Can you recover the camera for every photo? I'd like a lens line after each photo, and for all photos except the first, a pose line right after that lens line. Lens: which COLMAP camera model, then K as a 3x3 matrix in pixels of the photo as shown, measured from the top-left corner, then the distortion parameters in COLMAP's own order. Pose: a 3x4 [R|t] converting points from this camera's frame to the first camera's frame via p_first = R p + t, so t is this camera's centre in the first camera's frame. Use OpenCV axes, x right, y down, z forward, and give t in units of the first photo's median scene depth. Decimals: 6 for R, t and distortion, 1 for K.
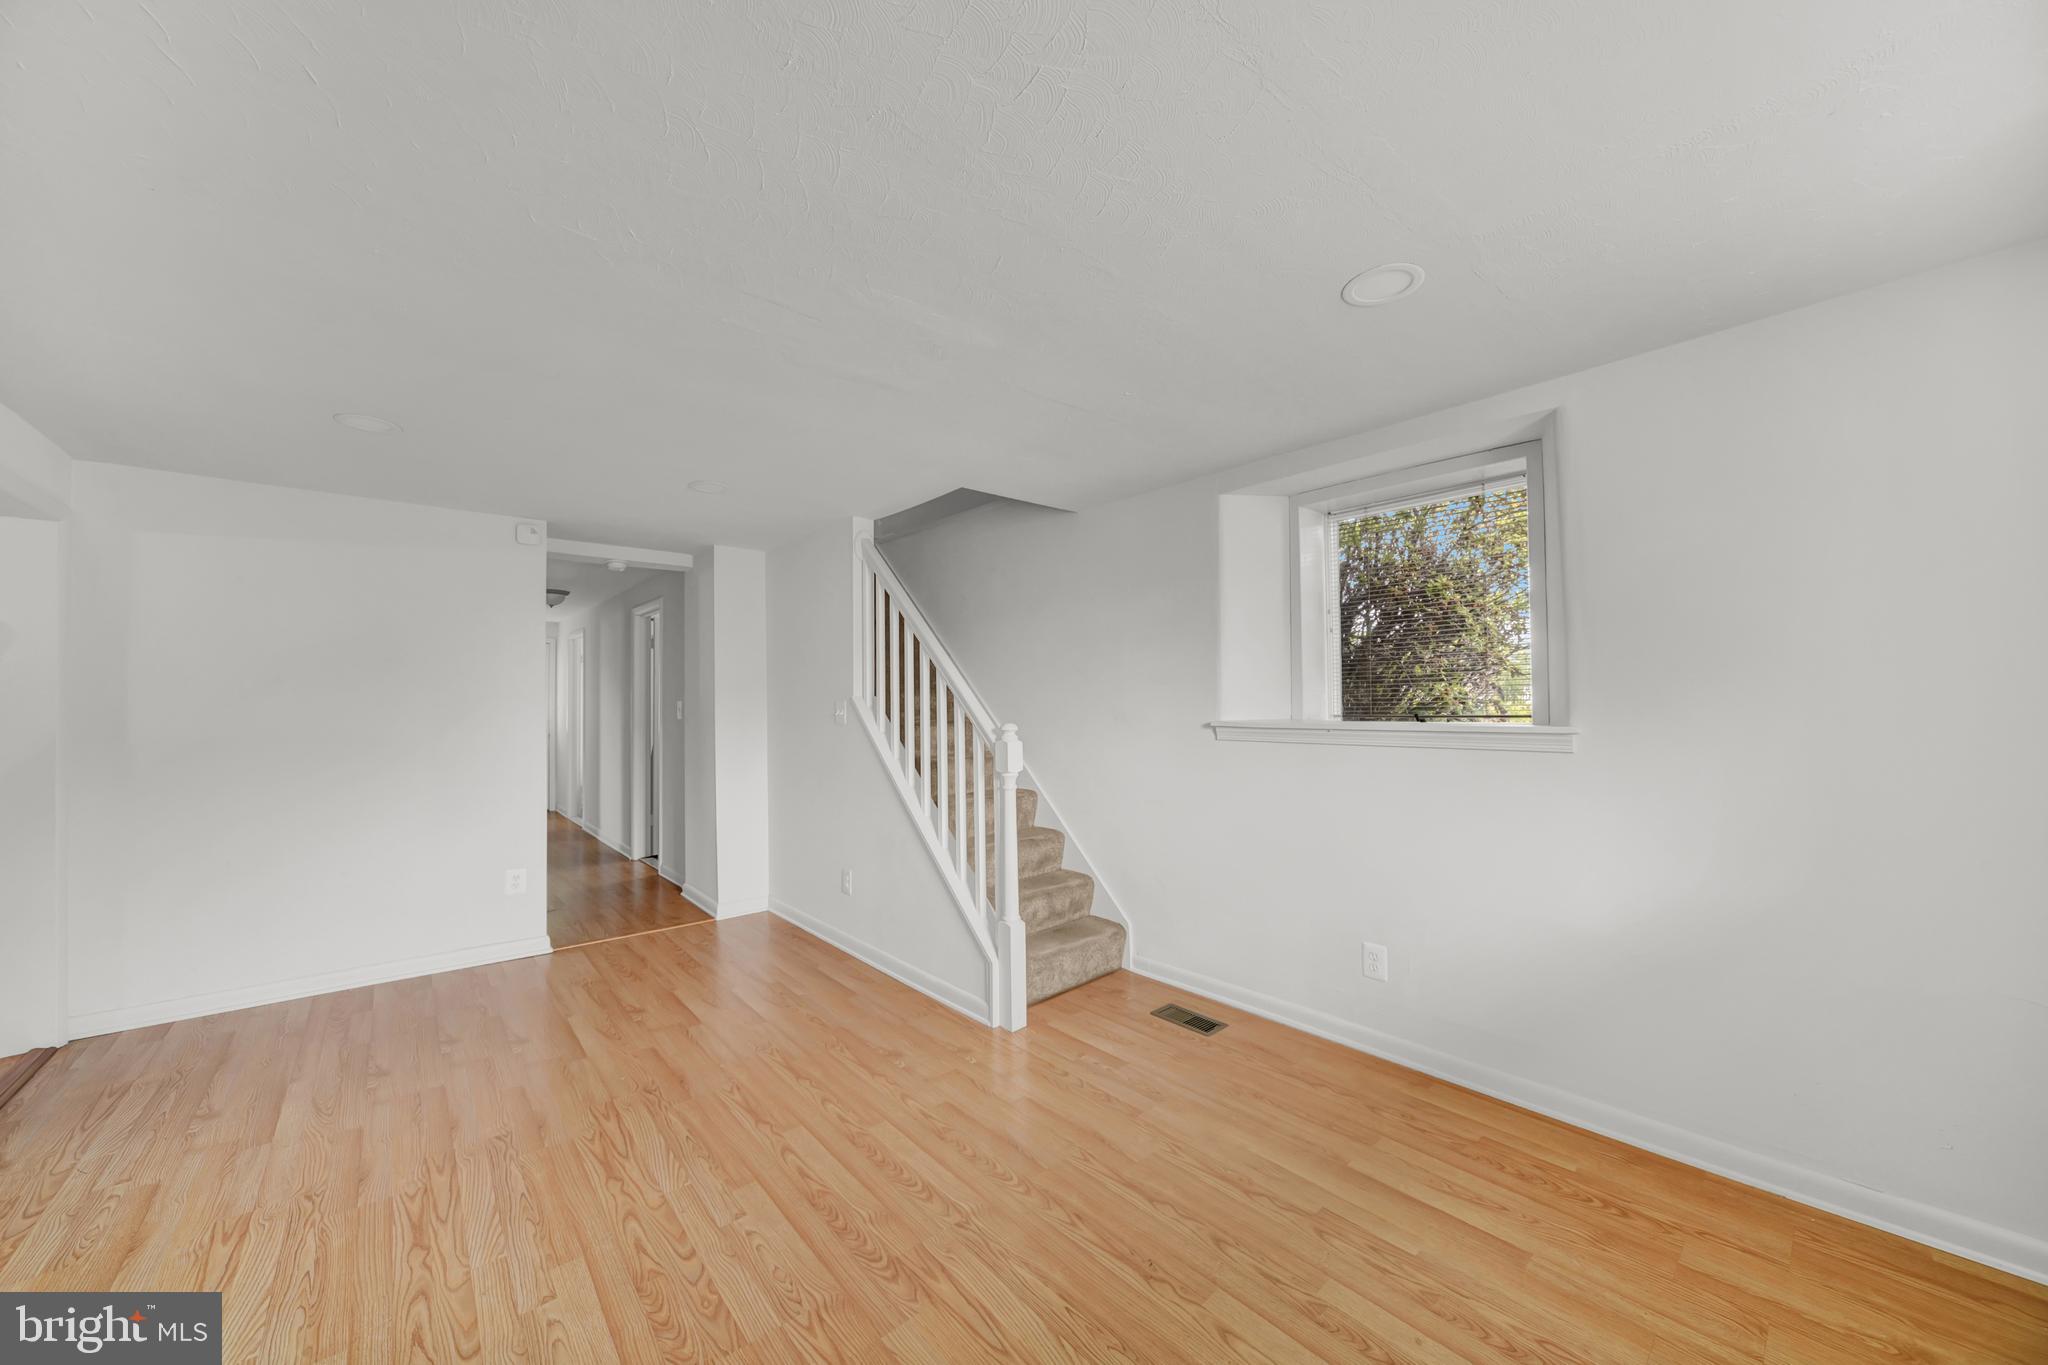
lens RADIAL K [[735.7, 0, 1024.8], [0, 735.7, 695.3], [0, 0, 1]] dist [-0.014382, 0.000664]
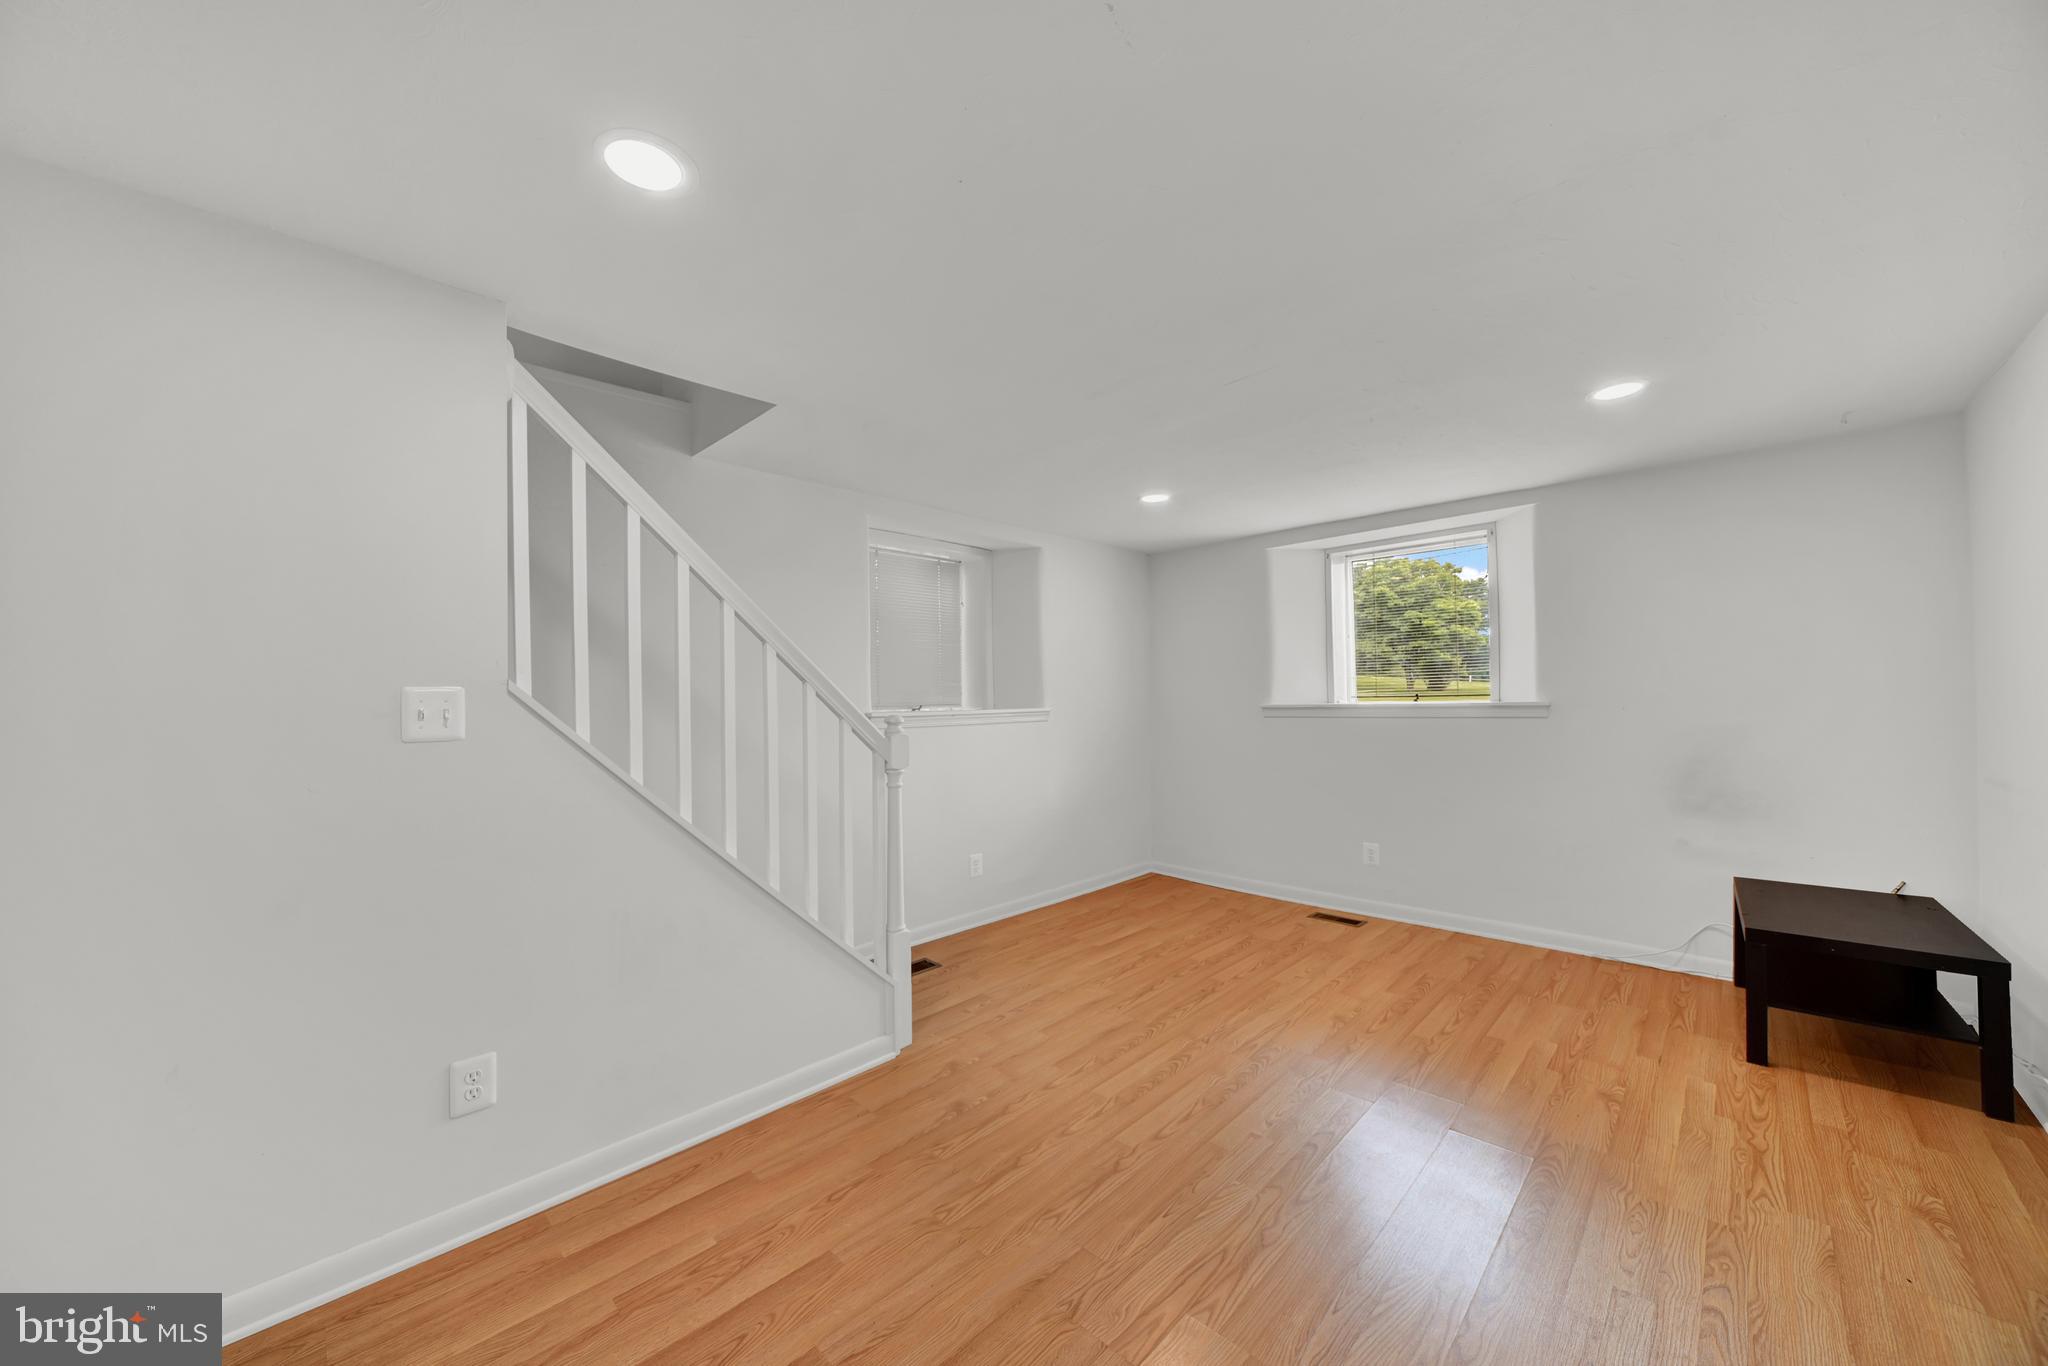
lens RADIAL K [[735.7, 0, 1024.8], [0, 735.7, 695.8], [0, 0, 1]] dist [-0.014382, 0.000664]
pose [[-0.082948, 0.013689, 0.996460, -1.308548], [0.004903, 0.999899, -0.013328, 0.037574], [-0.996542, 0.003780, -0.083007, 1.260766]]
